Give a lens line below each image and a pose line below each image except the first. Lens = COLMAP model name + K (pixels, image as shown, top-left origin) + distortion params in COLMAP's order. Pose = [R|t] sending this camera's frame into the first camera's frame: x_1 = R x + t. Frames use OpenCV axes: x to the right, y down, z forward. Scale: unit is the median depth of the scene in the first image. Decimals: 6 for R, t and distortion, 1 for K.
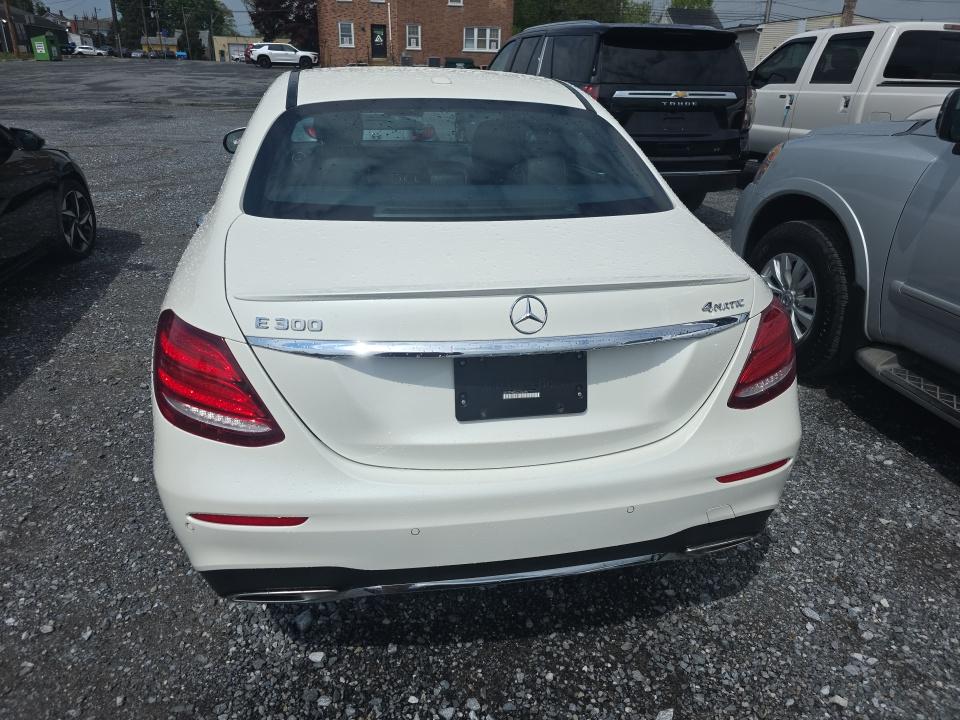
lens RADIAL K [[641.8, 0, 479.0], [0, 641.8, 352.2], [0, 0, 1]] dist [0.043627, -0.034438]
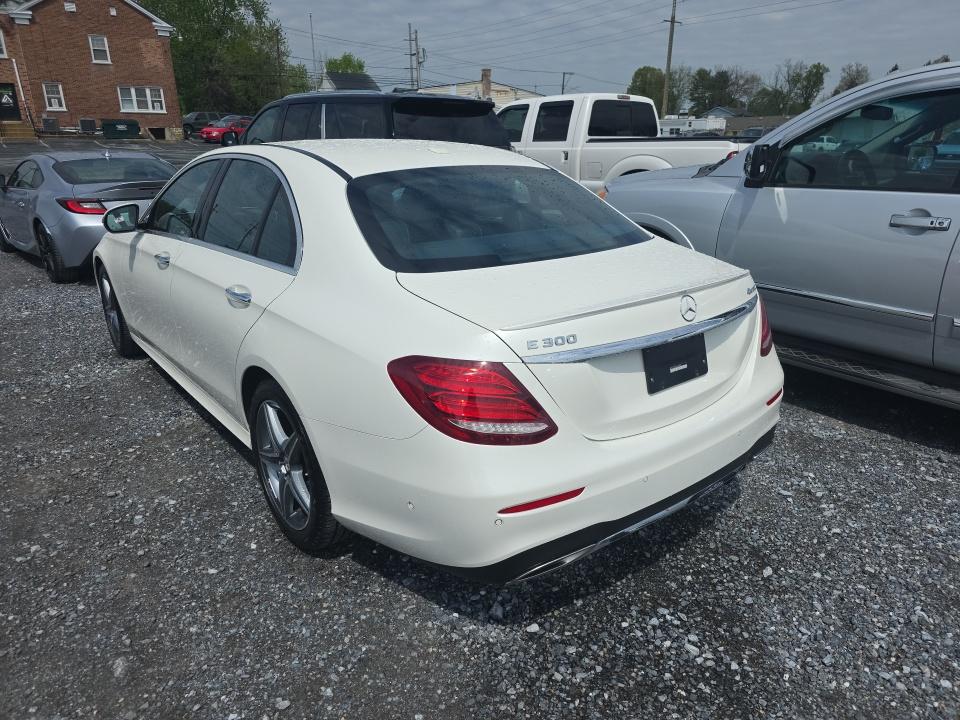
lens RADIAL K [[649.6, 0, 477.0], [0, 649.6, 371.6], [0, 0, 1]] dist [0.048561, -0.040835]
pose [[0.879688, -0.182382, 0.439187, -0.755887], [0.206548, 0.978408, -0.007409, -0.004555], [-0.428353, 0.097231, 0.898365, -0.079596]]
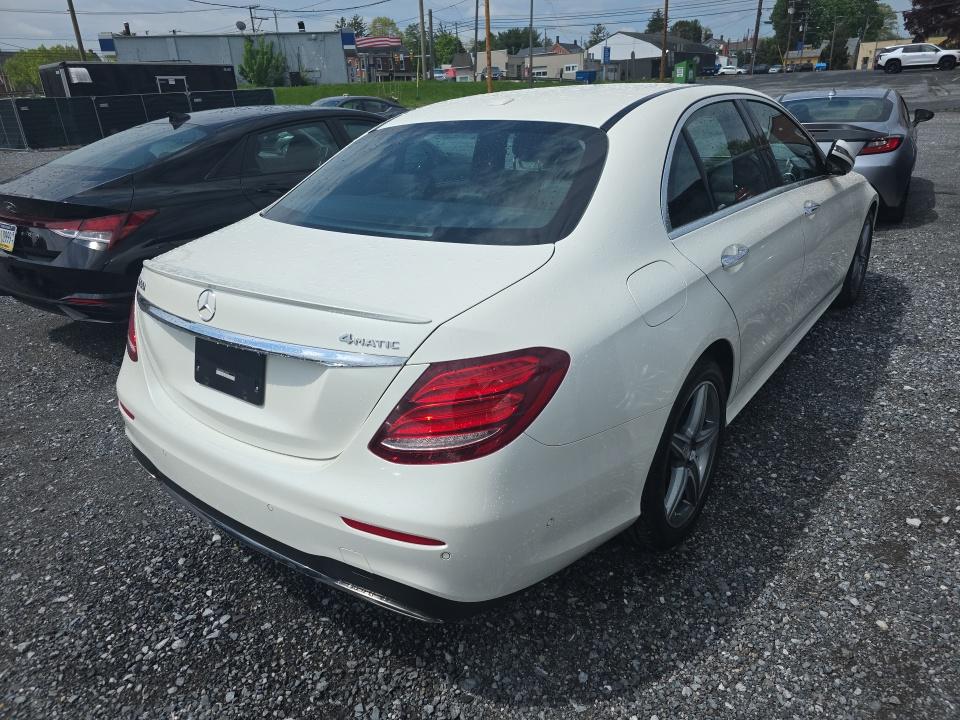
lens RADIAL K [[636.8, 0, 480.0], [0, 636.8, 360.0], [0, 0, 1]] dist [0.049494, -0.030435]
pose [[0.677259, 0.234006, -0.697540, 0.945229], [-0.238155, 0.966756, 0.093091, -0.143013], [0.696134, 0.103076, 0.710473, 0.376364]]
